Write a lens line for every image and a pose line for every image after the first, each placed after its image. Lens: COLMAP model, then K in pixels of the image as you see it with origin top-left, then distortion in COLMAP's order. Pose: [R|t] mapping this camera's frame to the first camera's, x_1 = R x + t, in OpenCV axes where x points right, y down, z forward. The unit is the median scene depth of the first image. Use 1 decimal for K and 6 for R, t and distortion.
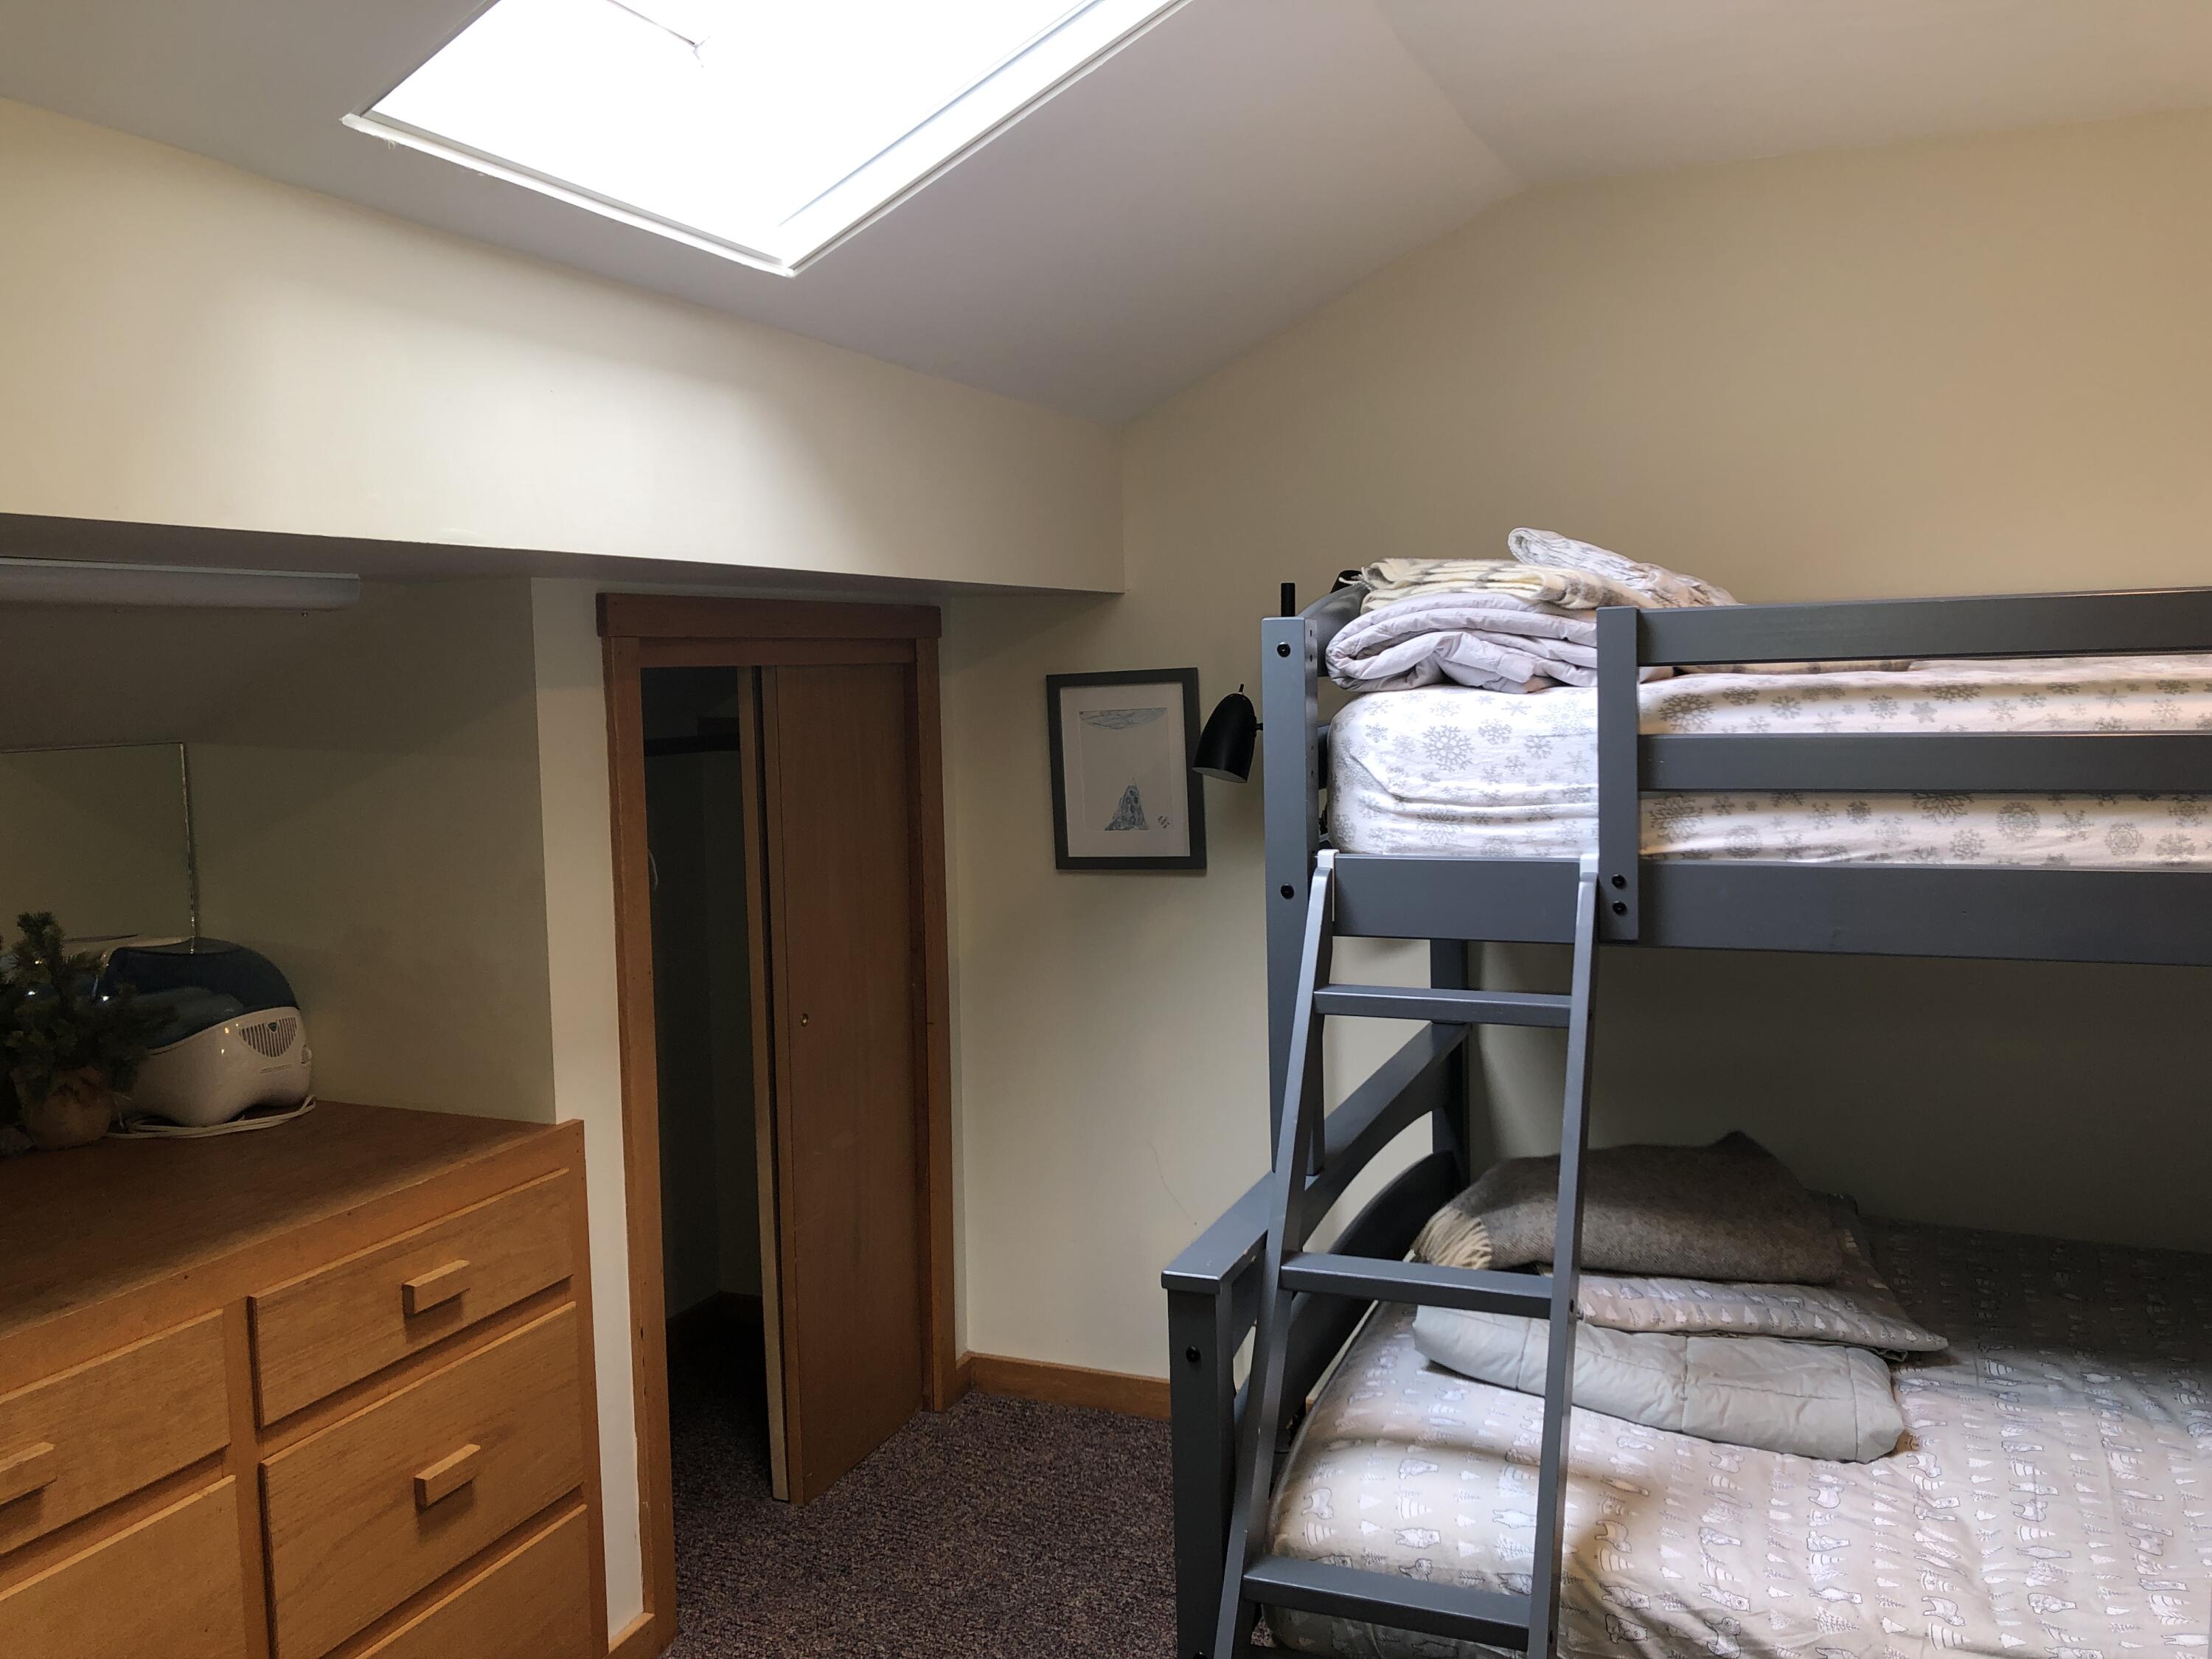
lens RADIAL K [[1809.0, 0, 1114.3], [0, 1809.0, 824.1], [0, 0, 1]] dist [0.059403, -0.076496]
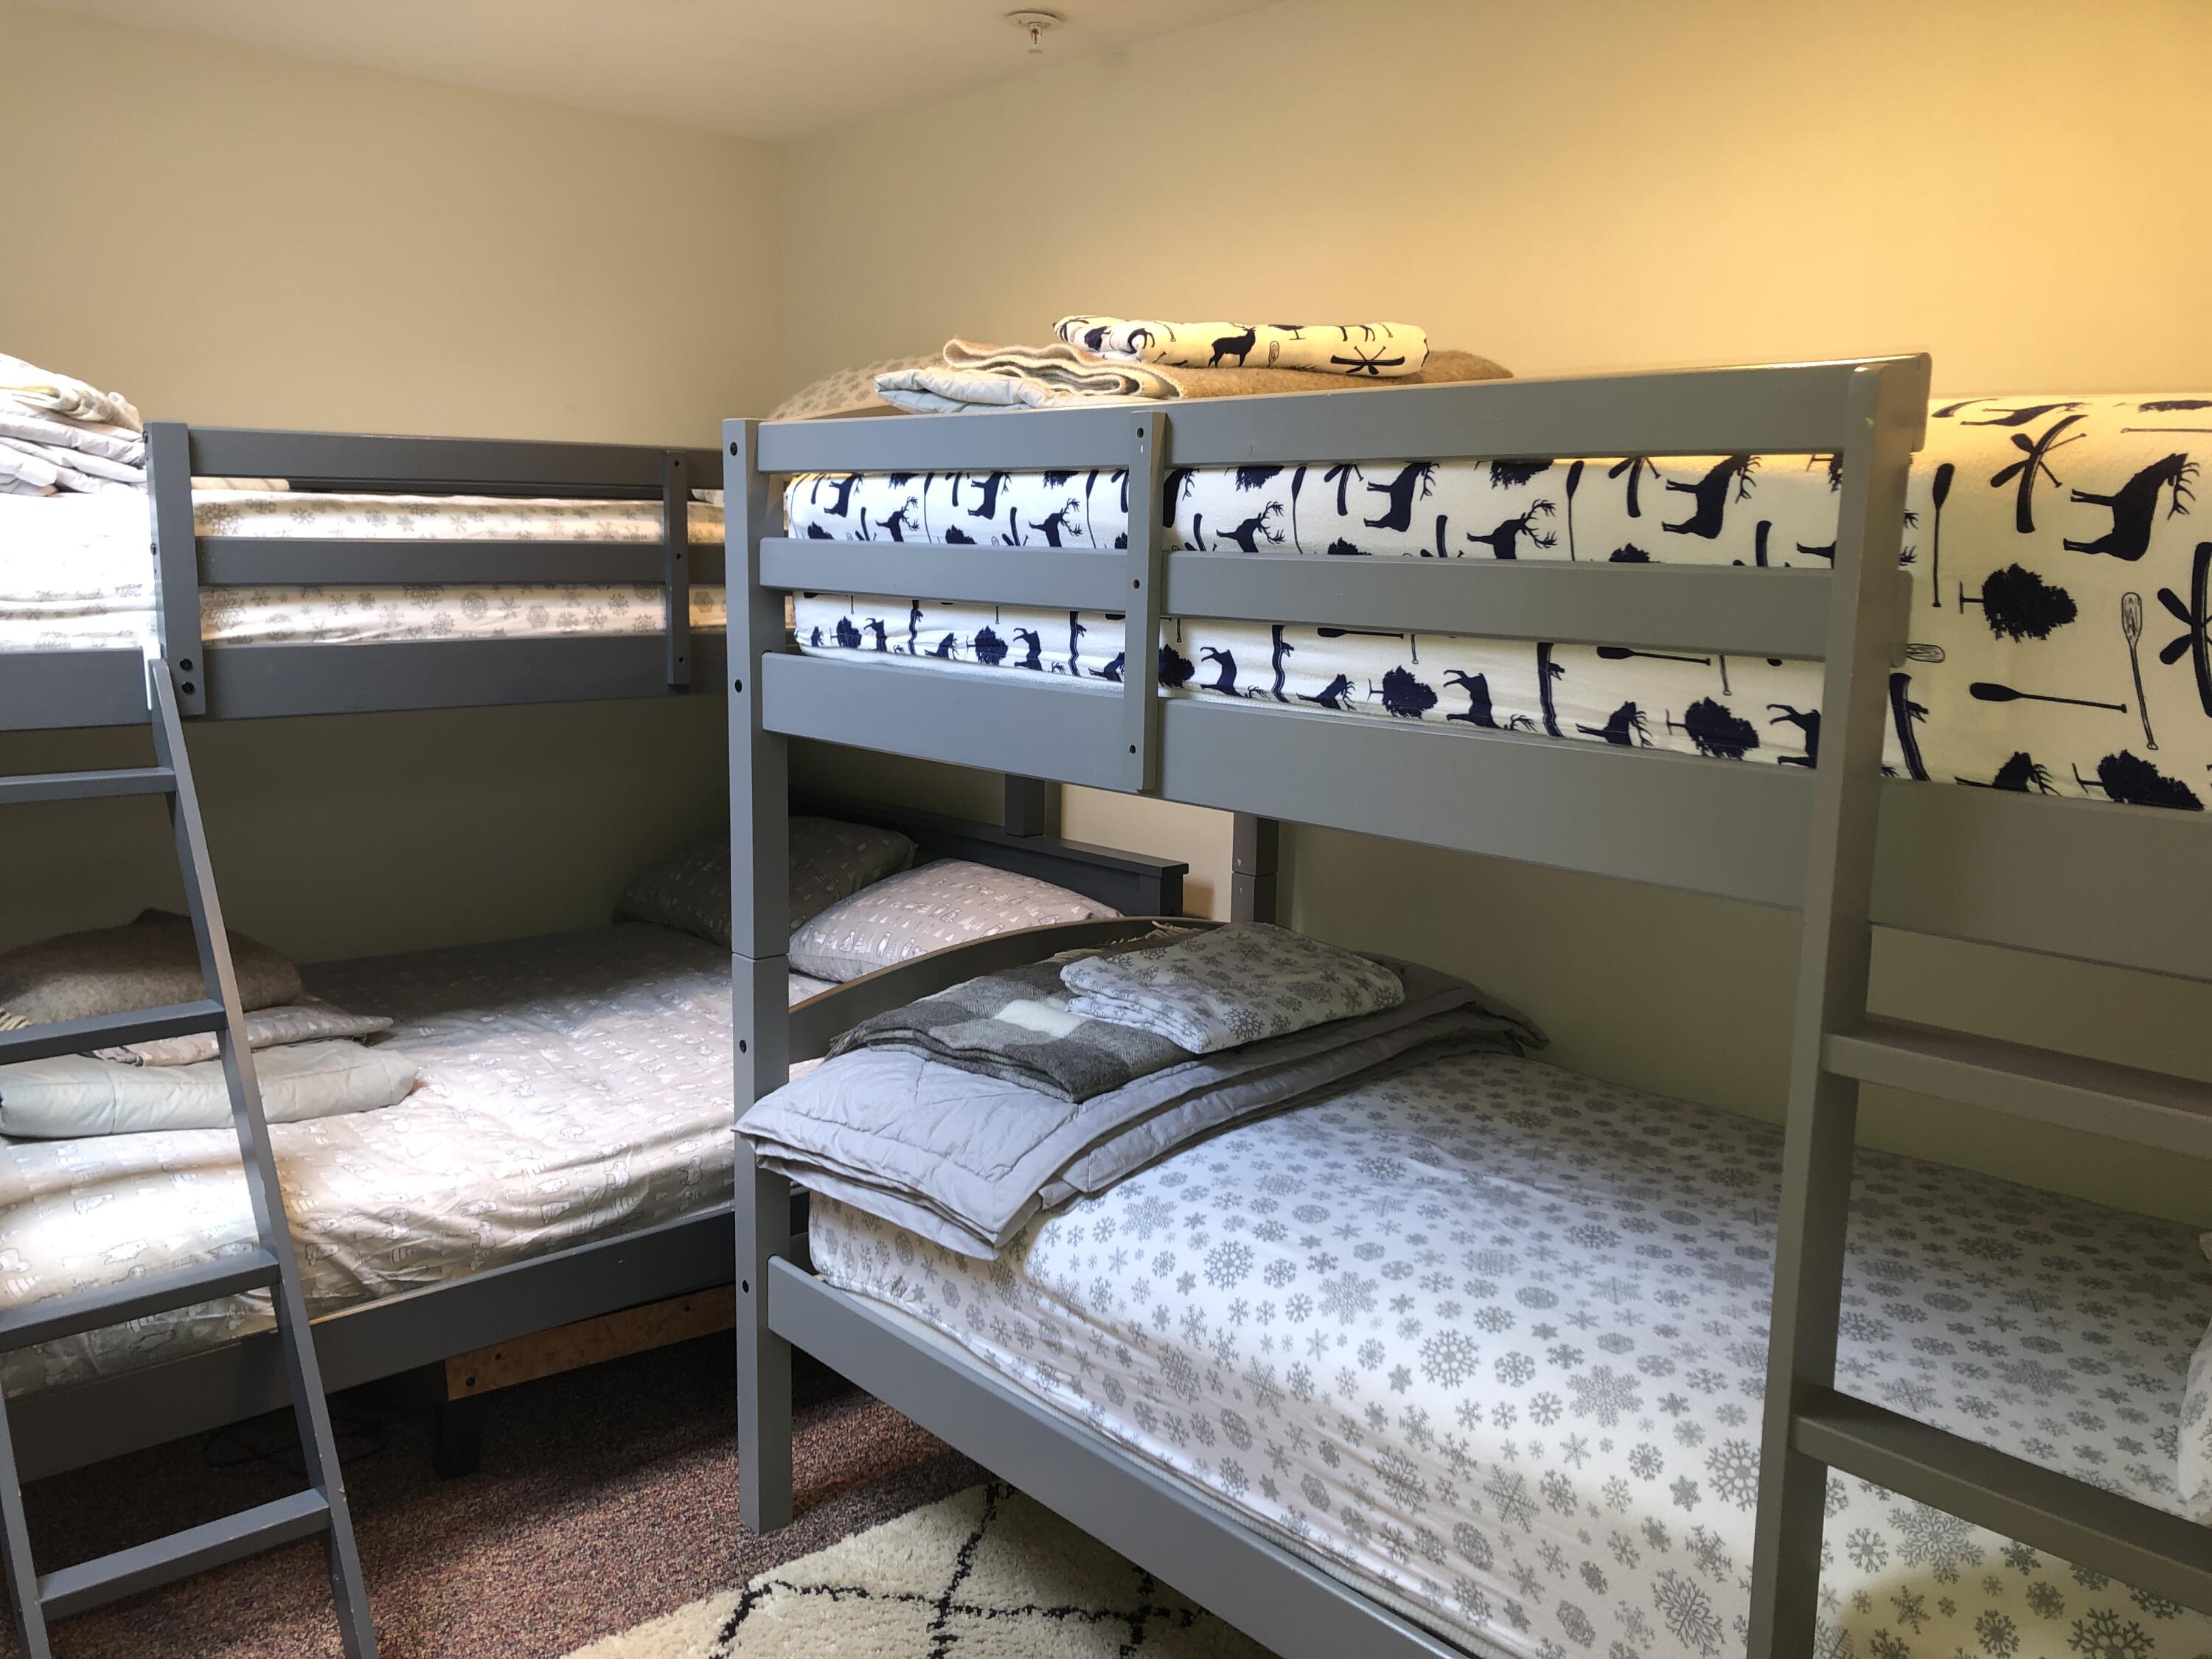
lens RADIAL K [[1809.0, 0, 1104.3], [0, 1809.0, 837.3], [0, 0, 1]] dist [0.059403, -0.076496]
pose [[0.447930, -0.120254, 0.885945, -0.504909], [0.055717, 0.992742, 0.106580, 0.049582], [-0.892331, 0.001622, 0.451379, -0.042259]]
